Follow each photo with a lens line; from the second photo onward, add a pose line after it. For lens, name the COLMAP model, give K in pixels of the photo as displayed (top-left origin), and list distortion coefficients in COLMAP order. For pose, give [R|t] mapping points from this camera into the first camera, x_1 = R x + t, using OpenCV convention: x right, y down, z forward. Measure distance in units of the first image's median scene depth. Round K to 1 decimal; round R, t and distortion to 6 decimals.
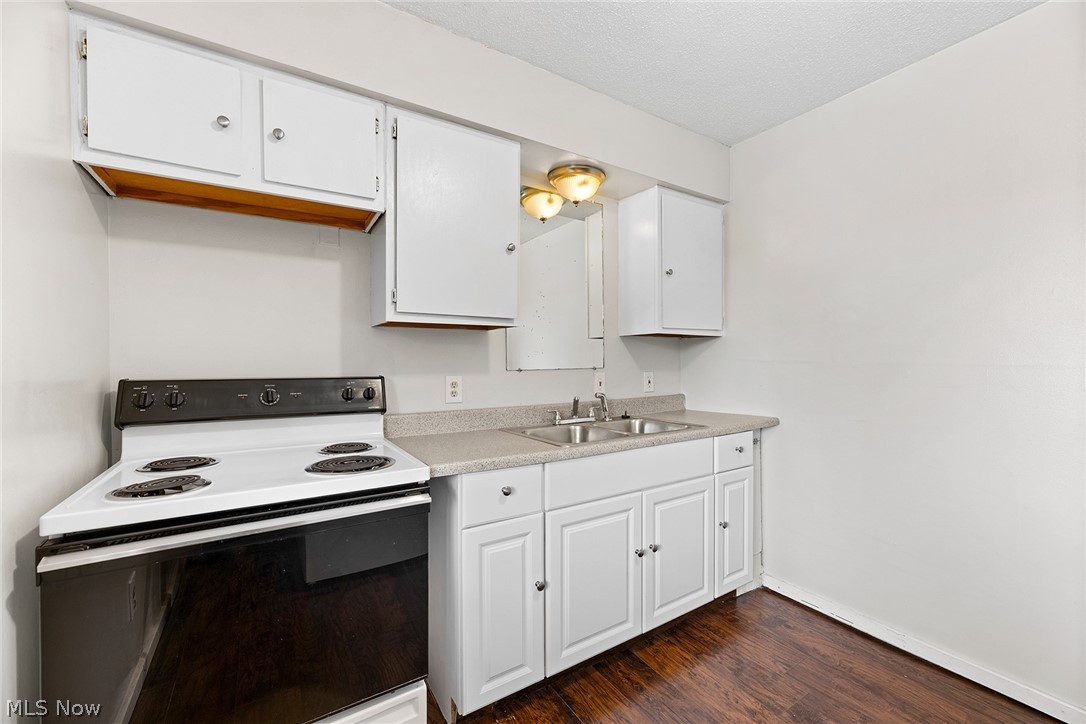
lens RADIAL K [[434.9, 0, 546.2], [0, 434.9, 366.1], [0, 0, 1]] dist [-0.000859, -0.000189]
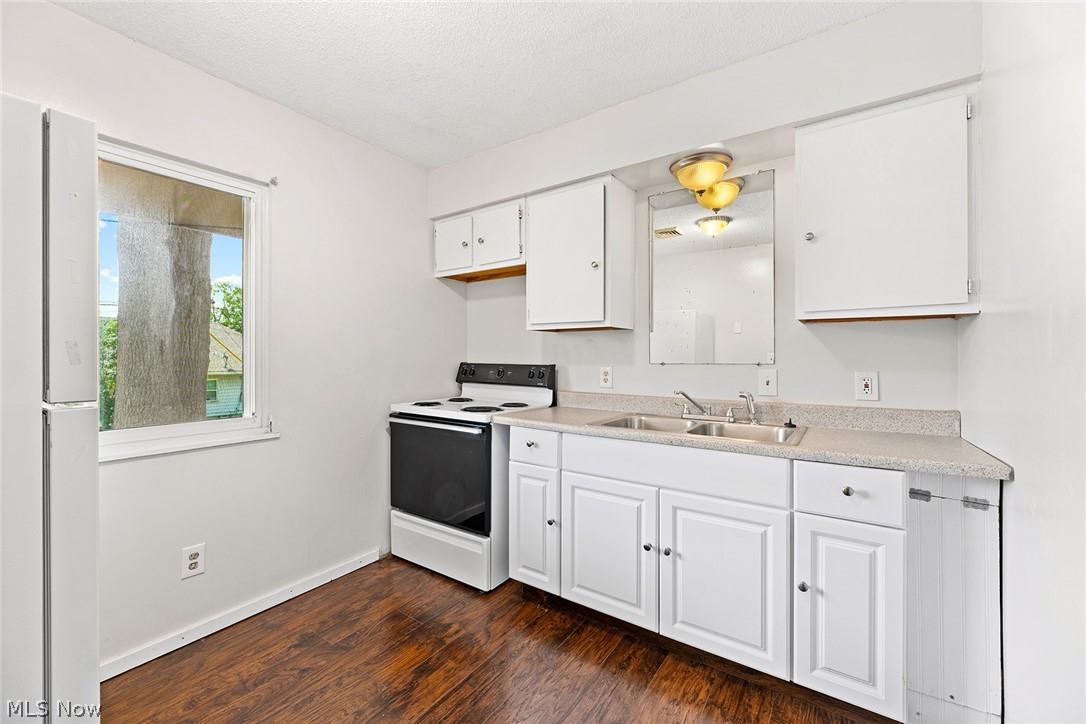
lens RADIAL K [[437.2, 0, 553.2], [0, 437.2, 360.6], [0, 0, 1]] dist [0.001462, 0.000075]
pose [[0.400697, 0.015094, -0.916086, 1.064558], [-0.014362, 0.999845, 0.010193, -0.006997], [0.916098, 0.009073, 0.400852, 0.397163]]
